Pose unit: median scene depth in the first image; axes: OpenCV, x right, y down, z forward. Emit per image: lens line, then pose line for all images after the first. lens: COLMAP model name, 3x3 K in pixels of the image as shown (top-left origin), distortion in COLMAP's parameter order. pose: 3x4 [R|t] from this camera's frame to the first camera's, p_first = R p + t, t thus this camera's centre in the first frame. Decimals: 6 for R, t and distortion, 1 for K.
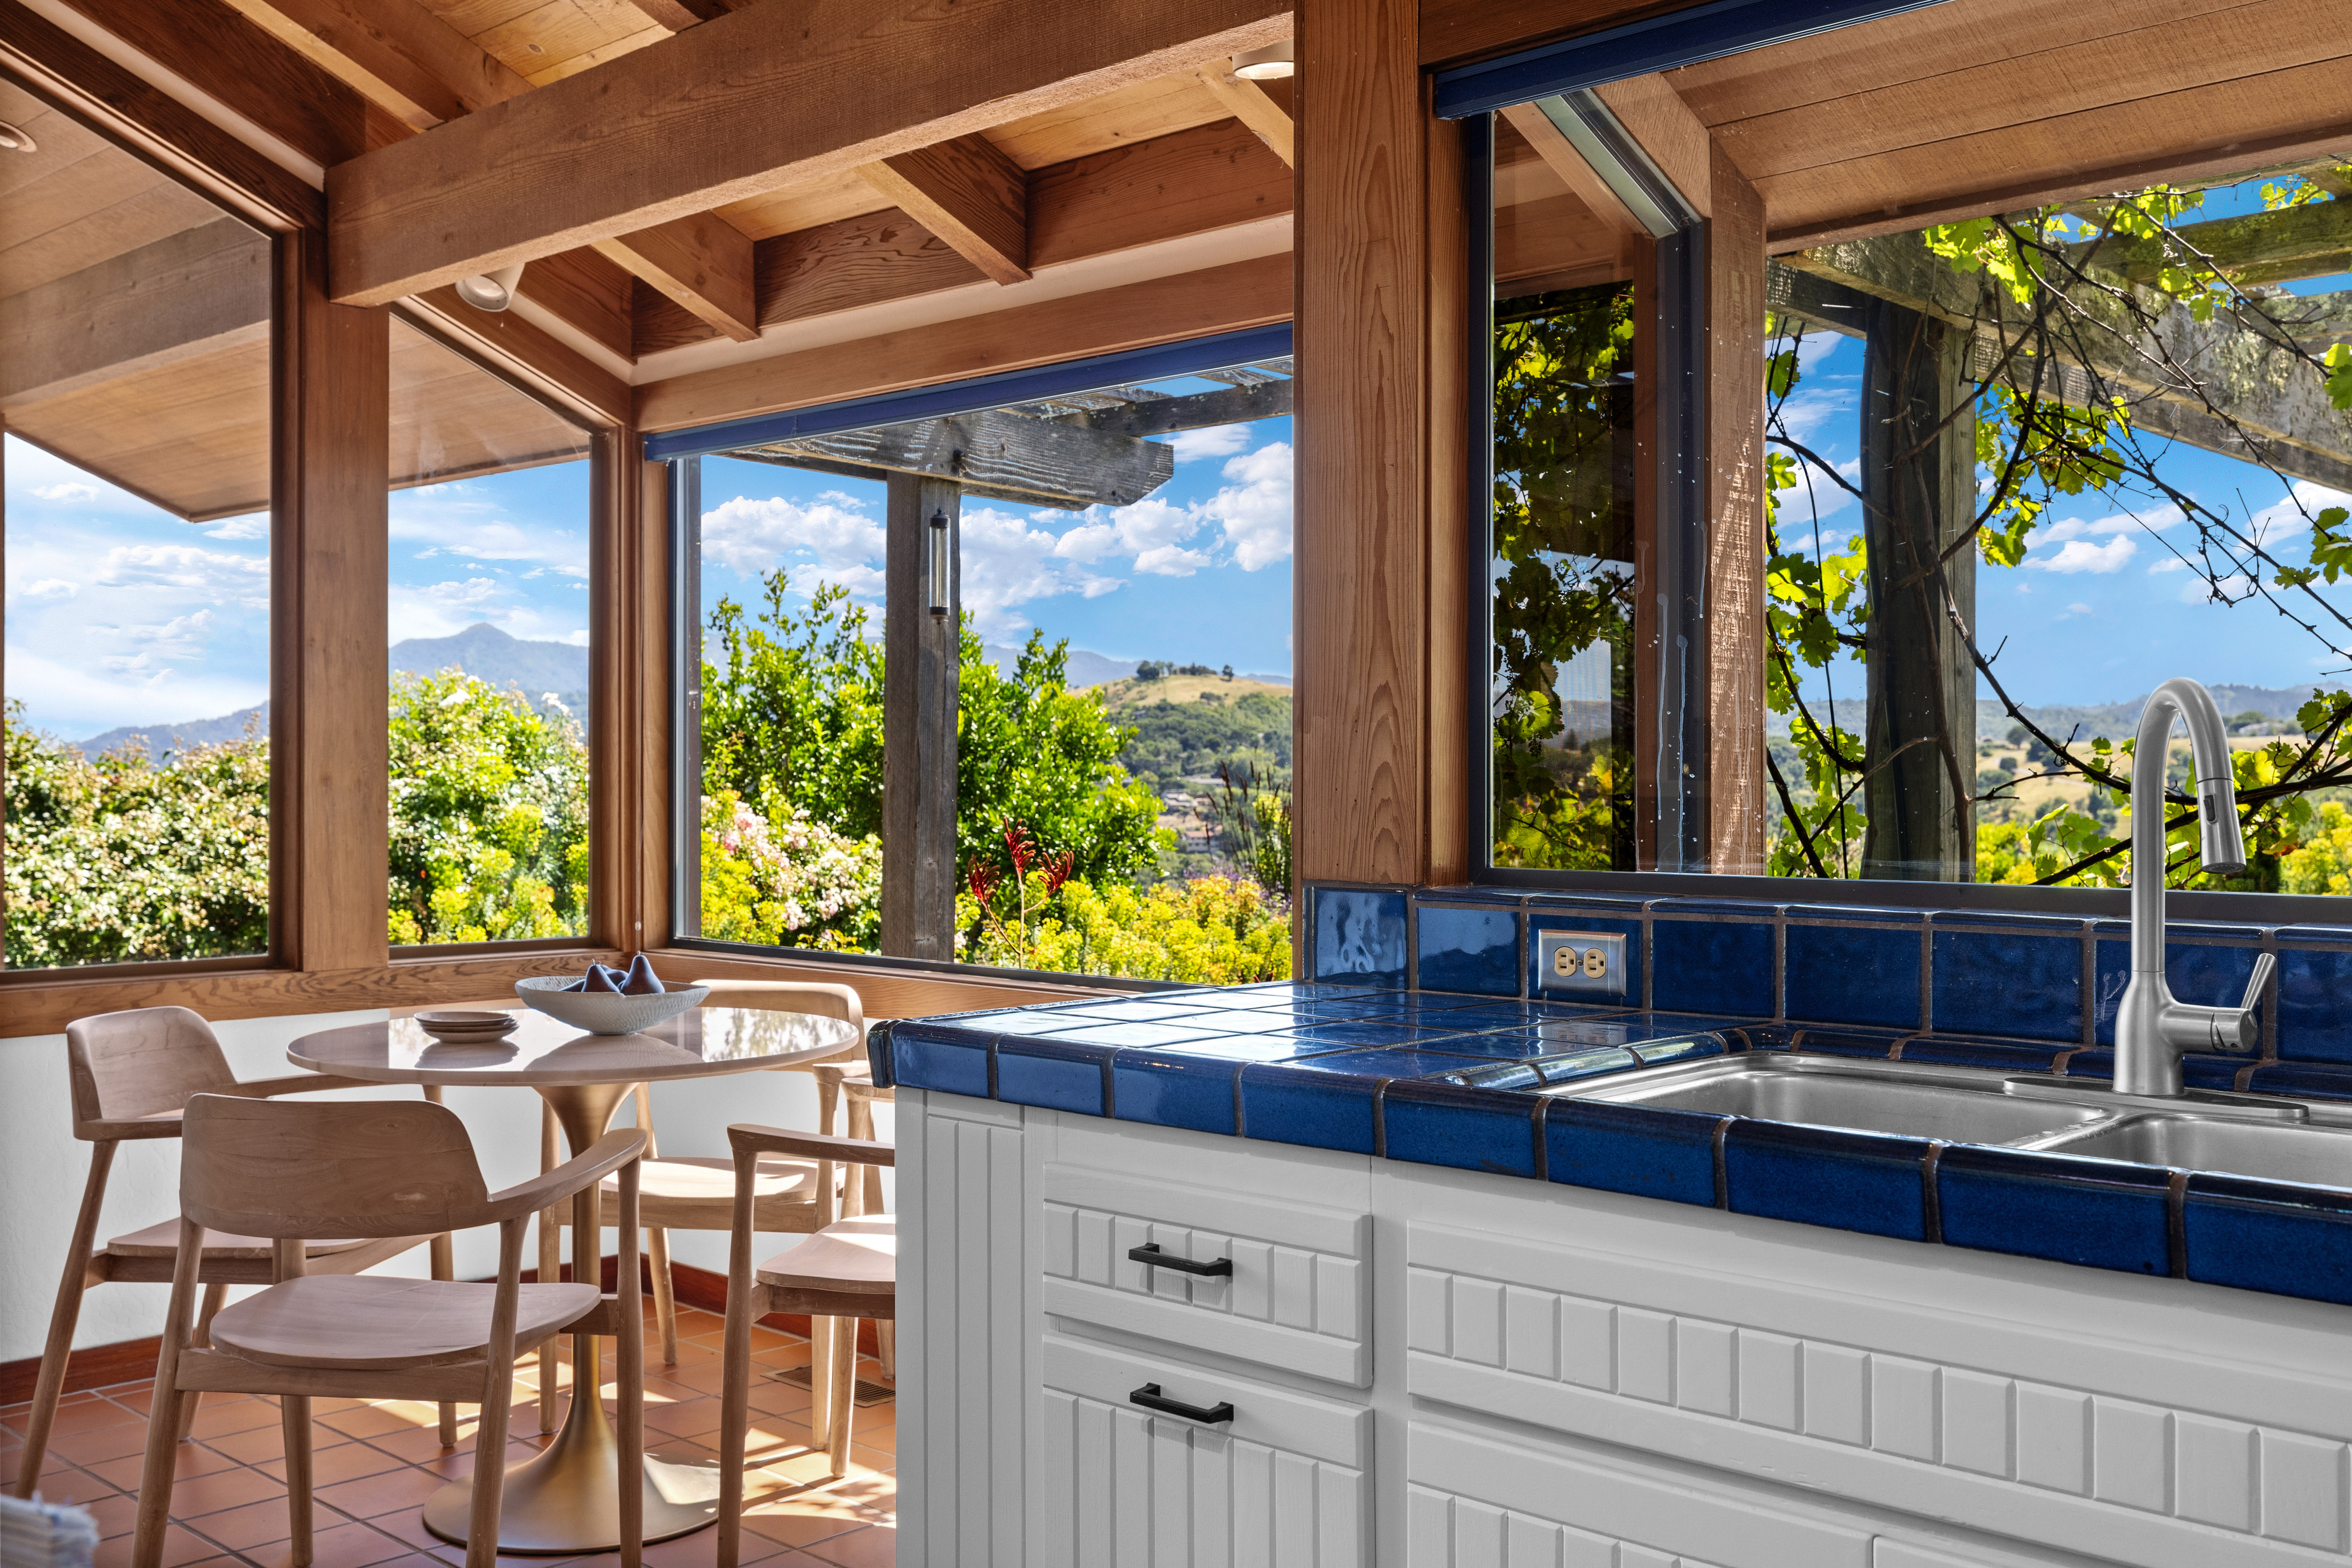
lens RADIAL K [[2279.9, 0, 1175.1], [0, 2279.9, 750.4], [0, 0, 1]] dist [-0.006670, -0.000868]
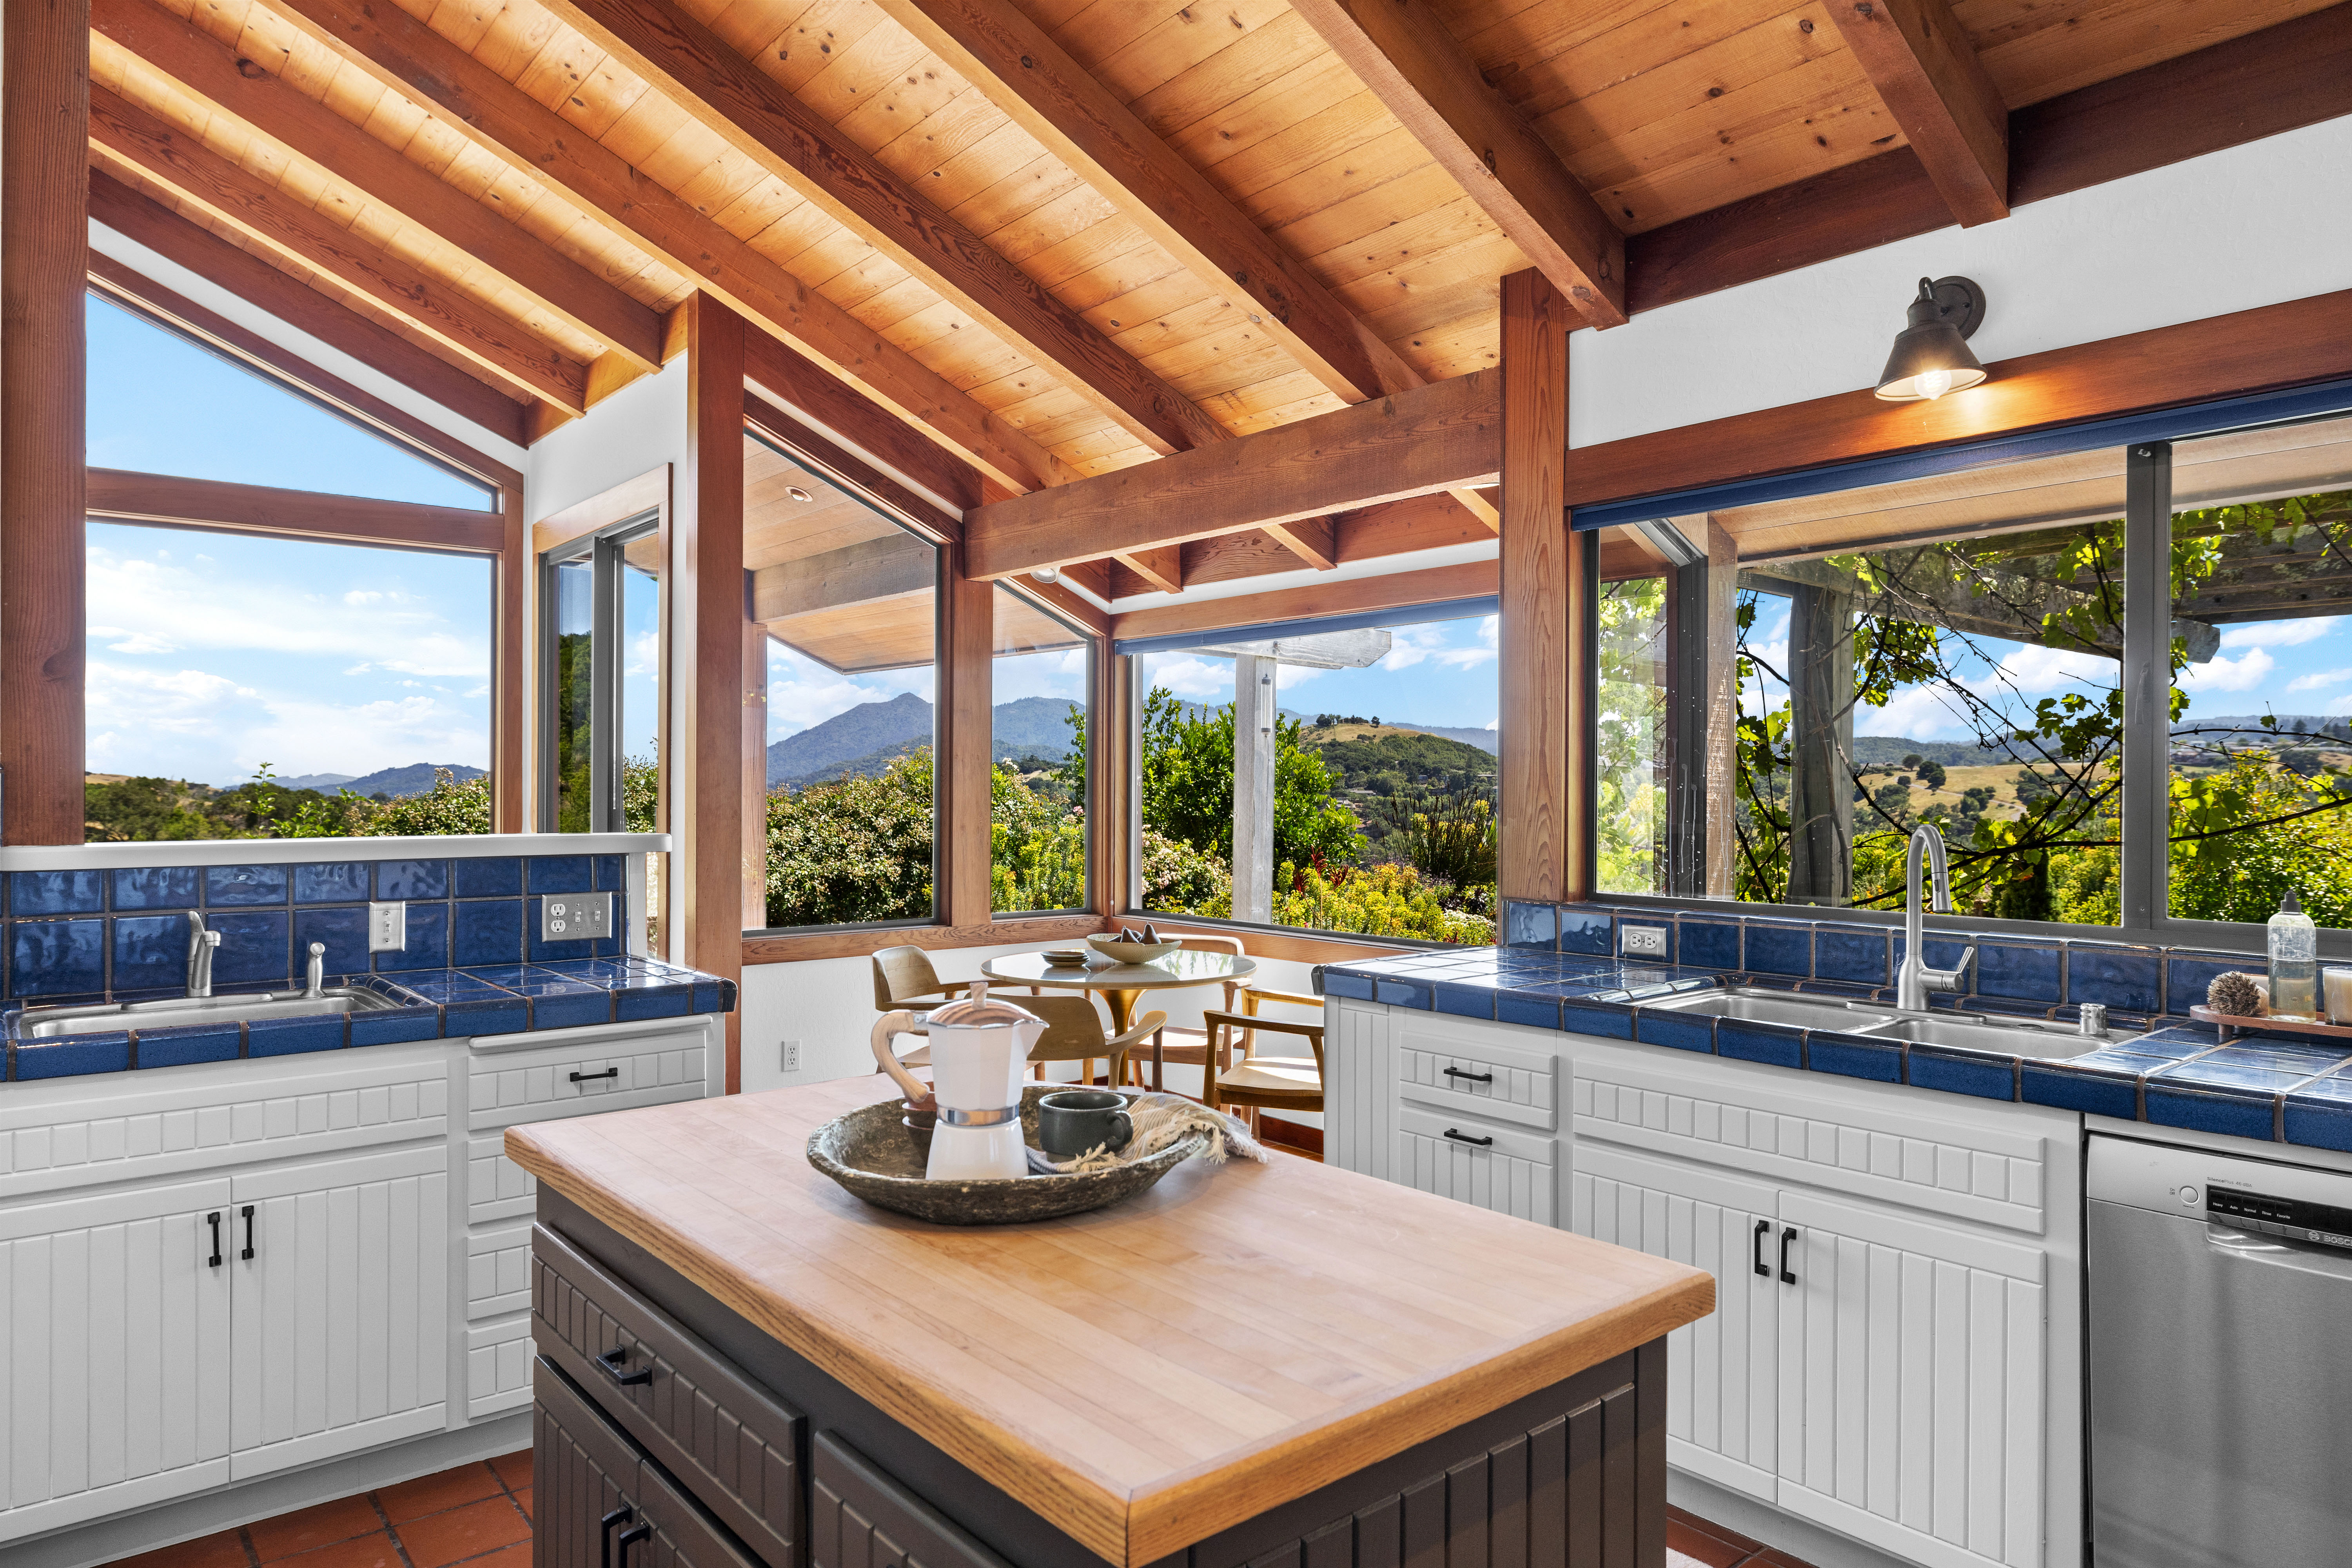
lens RADIAL K [[1461.8, 0, 1178.6], [0, 1461.8, 794.3], [0, 0, 1]] dist [-0.004376, -0.001053]
pose [[0.993899, 0.001990, -0.110275, -0.068626], [-0.000286, 0.999880, 0.015468, -0.043323], [0.110293, -0.015342, 0.993781, -0.263765]]
